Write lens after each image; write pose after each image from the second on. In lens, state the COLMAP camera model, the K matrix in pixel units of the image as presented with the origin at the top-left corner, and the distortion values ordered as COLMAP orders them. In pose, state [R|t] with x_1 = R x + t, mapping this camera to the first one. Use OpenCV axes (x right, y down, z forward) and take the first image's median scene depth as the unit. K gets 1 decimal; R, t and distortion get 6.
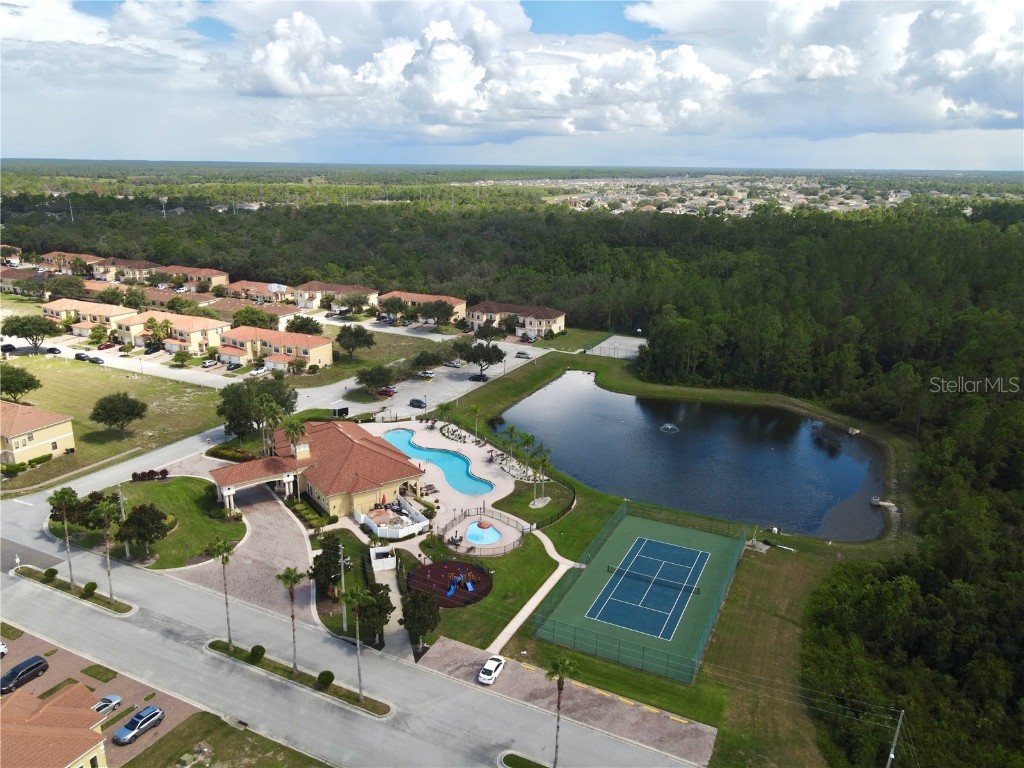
lens RADIAL K [[749.2, 0, 507.2], [0, 749.2, 383.5], [0, 0, 1]] dist [0.003715, 0.002868]
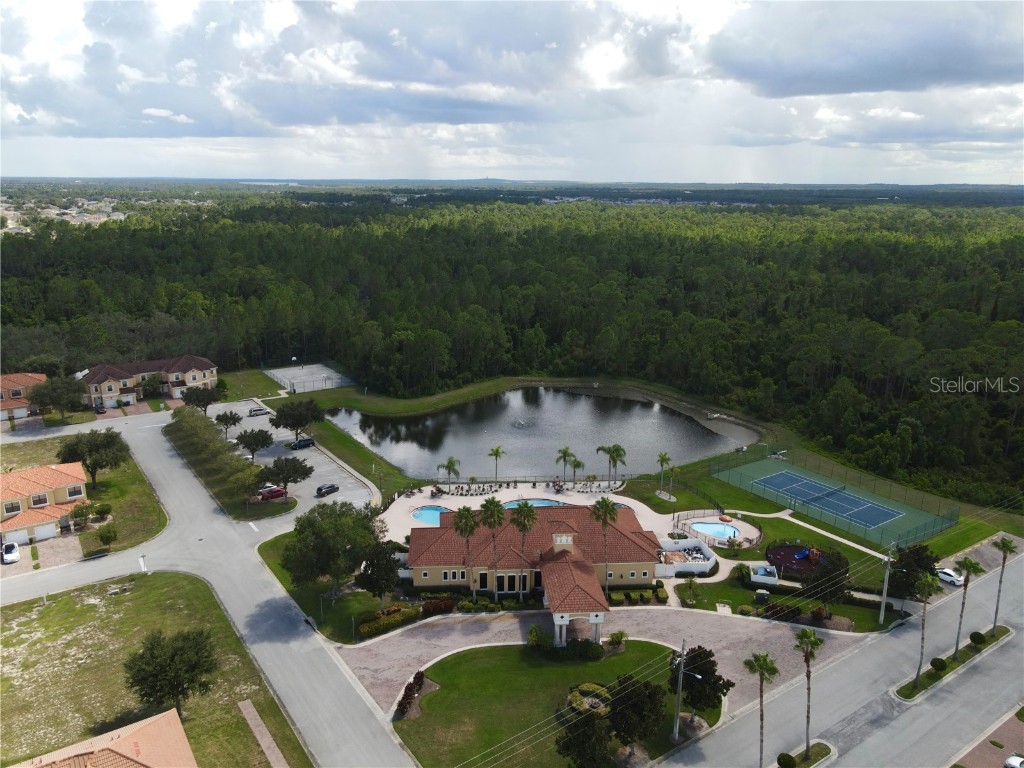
lens RADIAL K [[749.2, 0, 507.2], [0, 749.2, 383.5], [0, 0, 1]] dist [0.003715, 0.002868]
pose [[0.494069, -0.235916, 0.836803, -0.886588], [0.243503, 0.961509, 0.127303, -0.179517], [-0.834627, 0.140868, 0.532498, 0.569770]]
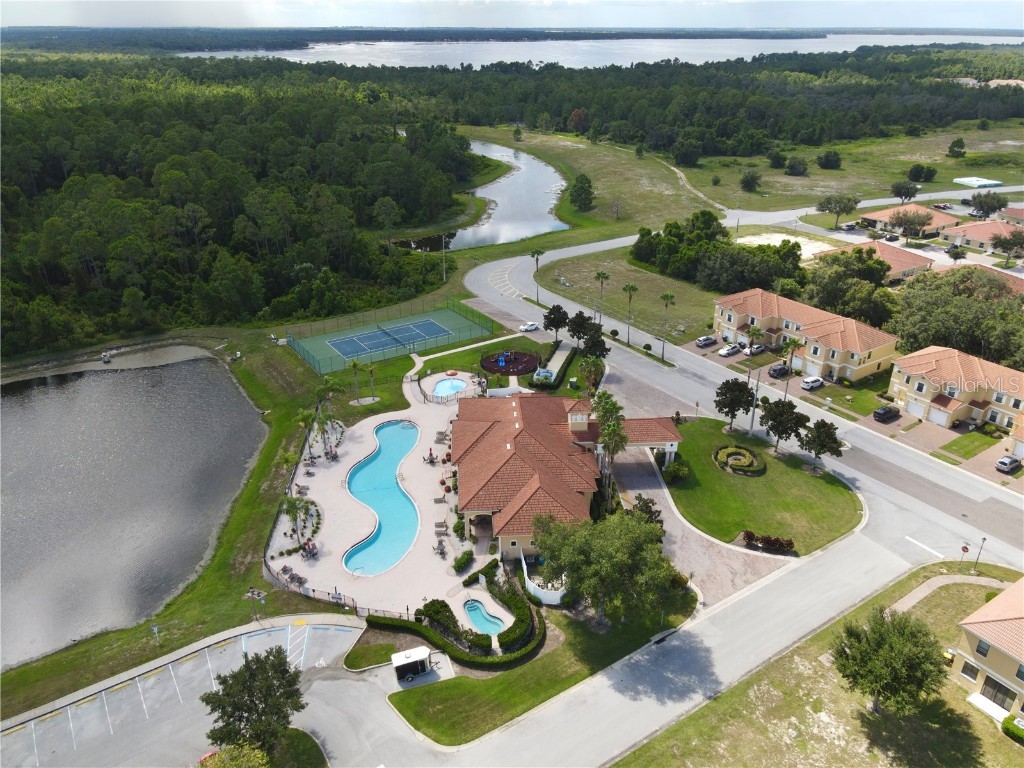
lens RADIAL K [[749.2, 0, 507.2], [0, 749.2, 383.5], [0, 0, 1]] dist [0.003715, 0.002868]
pose [[-0.859321, -0.231672, 0.455955, -0.546563], [0.131966, 0.760889, 0.635321, -0.450354], [-0.494117, 0.606115, -0.623276, 1.450226]]
